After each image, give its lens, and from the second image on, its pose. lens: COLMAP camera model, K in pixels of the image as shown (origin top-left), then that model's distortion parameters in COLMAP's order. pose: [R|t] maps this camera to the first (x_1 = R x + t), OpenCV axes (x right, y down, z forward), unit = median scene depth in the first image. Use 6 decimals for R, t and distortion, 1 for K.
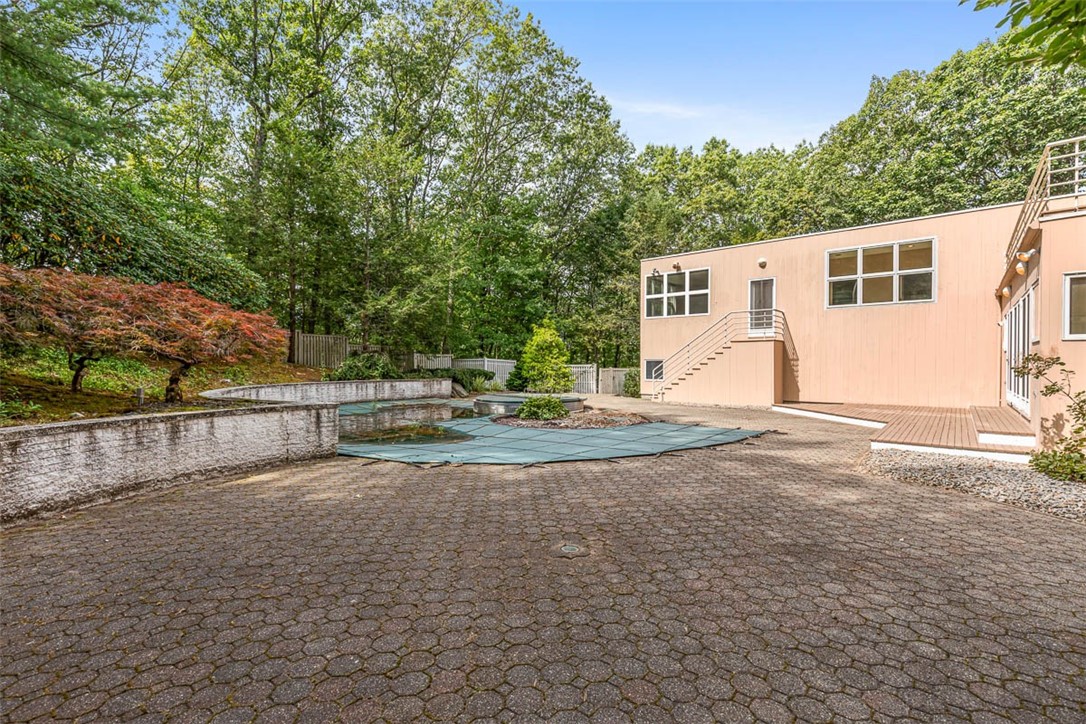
lens RADIAL K [[499.3, 0, 547.3], [0, 499.3, 365.0], [0, 0, 1]] dist [0.002640, 0.000181]
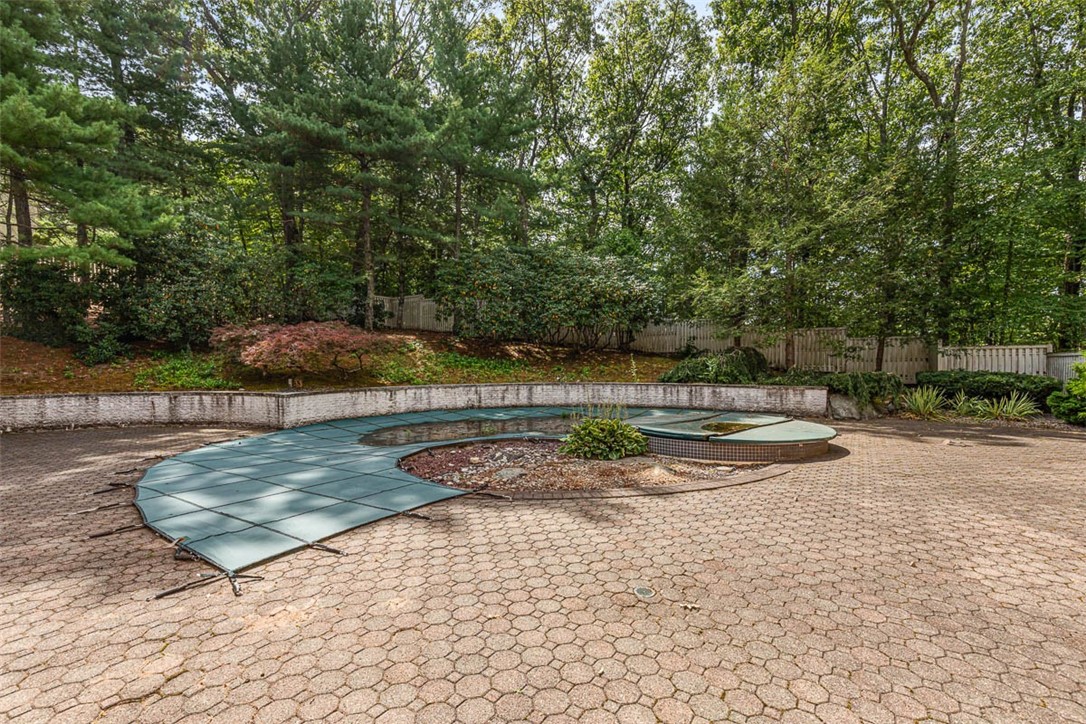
lens RADIAL K [[499.3, 0, 555.2], [0, 499.3, 378.7], [0, 0, 1]] dist [0.002640, 0.000181]
pose [[0.111101, 0.030364, -0.993345, 1.442608], [0.003254, 0.999517, 0.030917, -0.016190], [0.993804, -0.006668, 0.110949, 2.082663]]
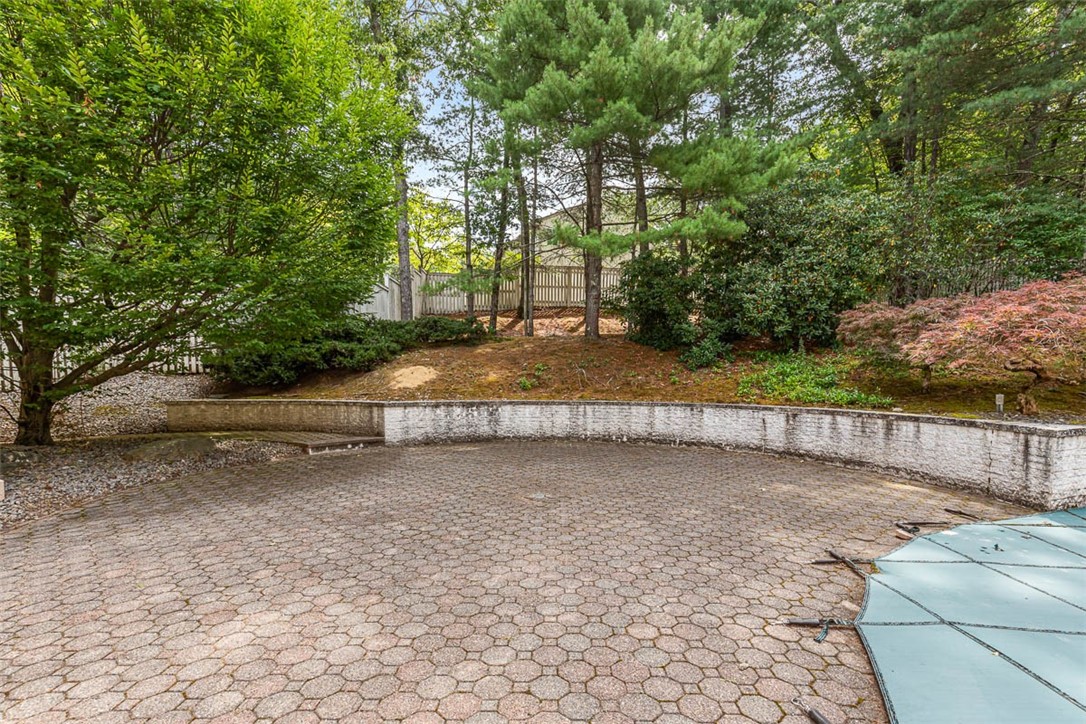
lens RADIAL K [[499.3, 0, 548.8], [0, 499.3, 368.9], [0, 0, 1]] dist [0.002640, 0.000181]
pose [[-0.775489, -0.016669, -0.631141, 0.606893], [-0.008462, 0.999836, -0.016010, 0.018891], [0.631304, -0.007075, -0.775503, 1.387675]]
